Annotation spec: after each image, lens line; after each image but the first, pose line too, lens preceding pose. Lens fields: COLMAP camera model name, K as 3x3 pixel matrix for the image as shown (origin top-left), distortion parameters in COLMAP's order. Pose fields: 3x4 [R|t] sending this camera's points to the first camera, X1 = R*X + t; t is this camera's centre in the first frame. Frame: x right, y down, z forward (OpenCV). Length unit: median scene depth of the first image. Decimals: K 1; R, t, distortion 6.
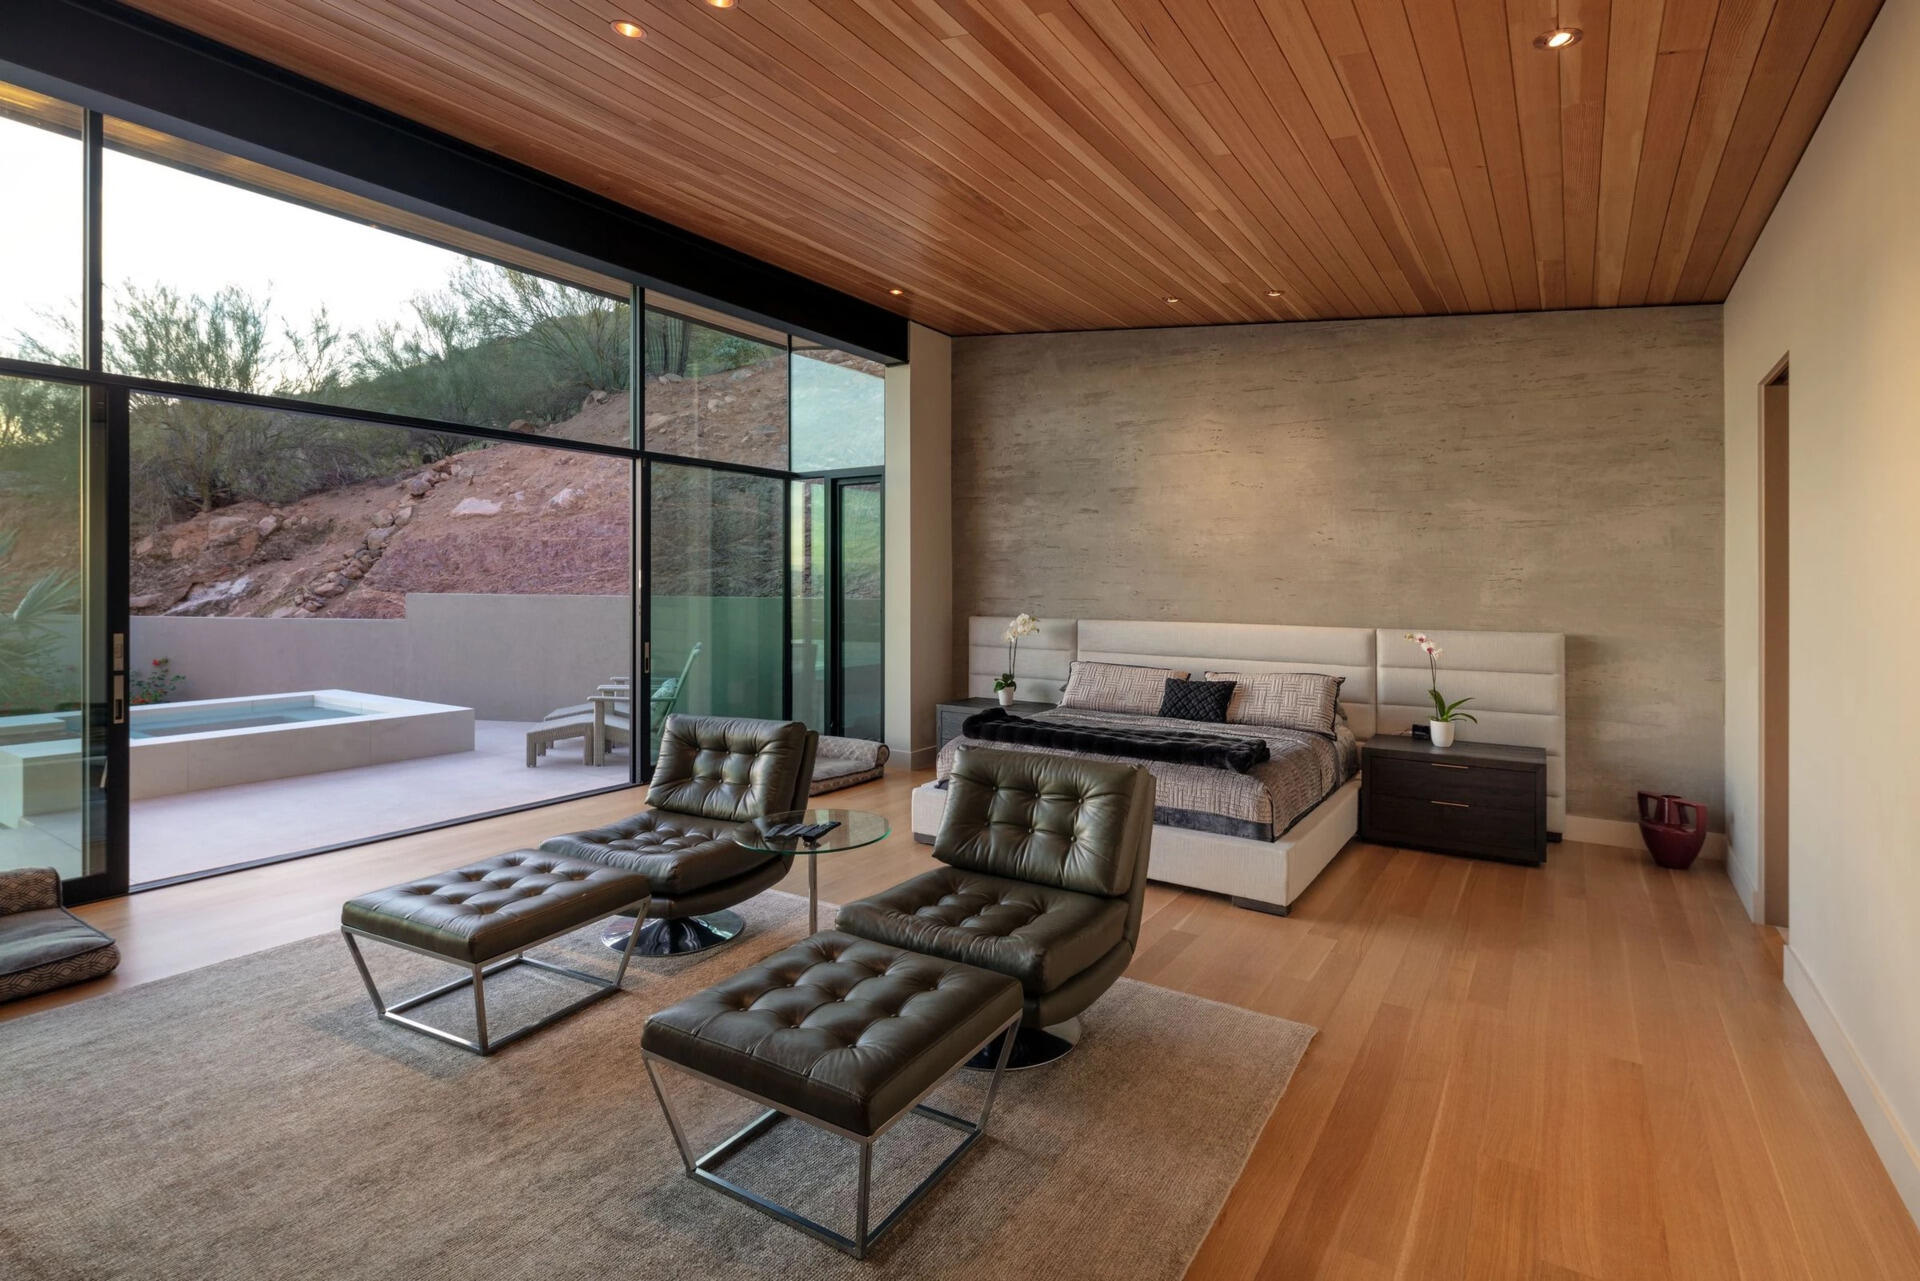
lens RADIAL K [[945.6, 0, 961.7], [0, 945.6, 580.9], [0, 0, 1]] dist [0.004094, 0.000633]
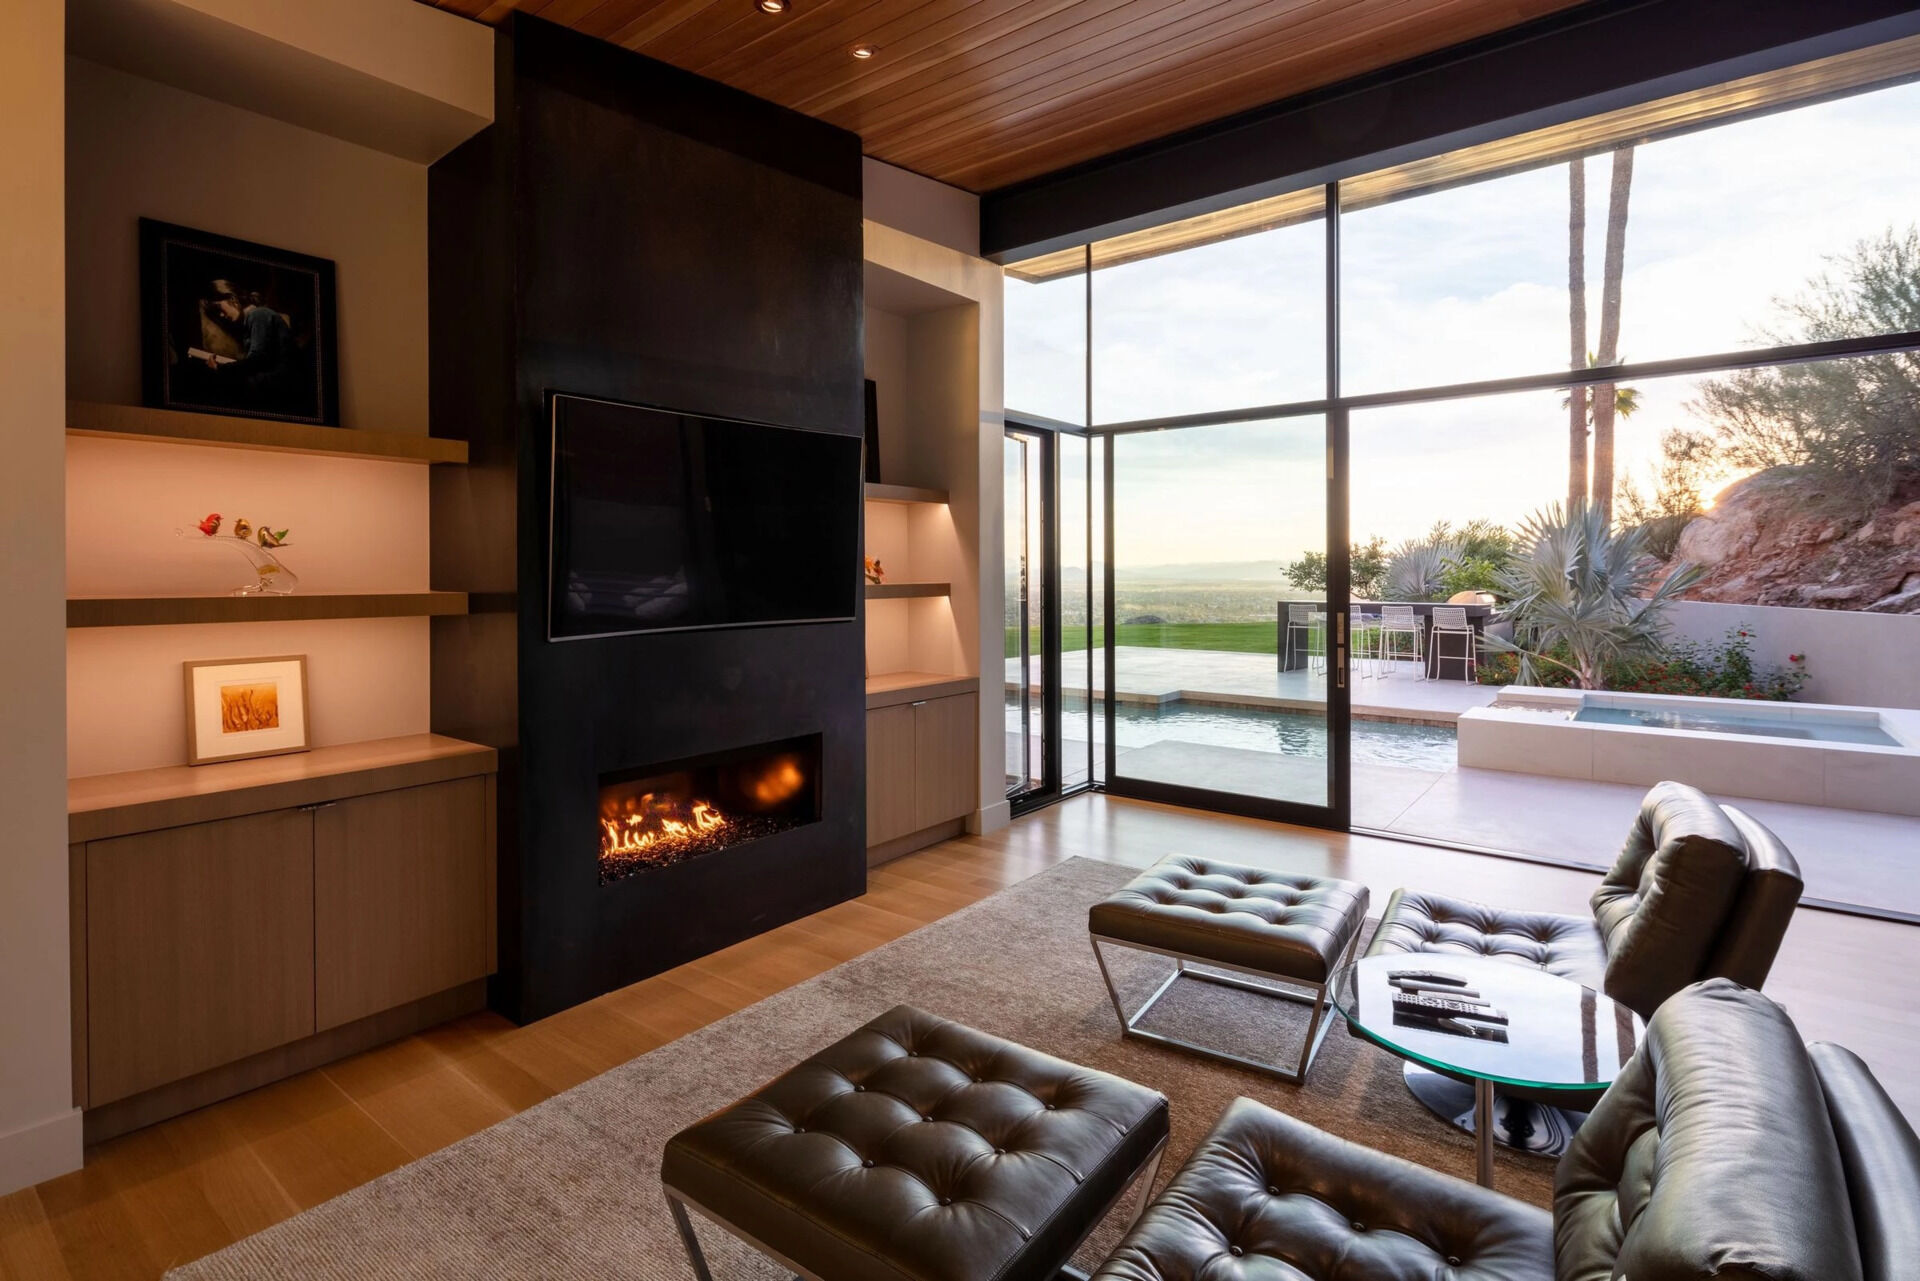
lens RADIAL K [[945.6, 0, 961.7], [0, 945.6, 580.9], [0, 0, 1]] dist [0.004094, 0.000633]
pose [[-0.100124, 0.004972, -0.994963, 0.463776], [0.006321, 0.999971, 0.004361, 0.002620], [0.994955, -0.005852, -0.100152, 0.777874]]
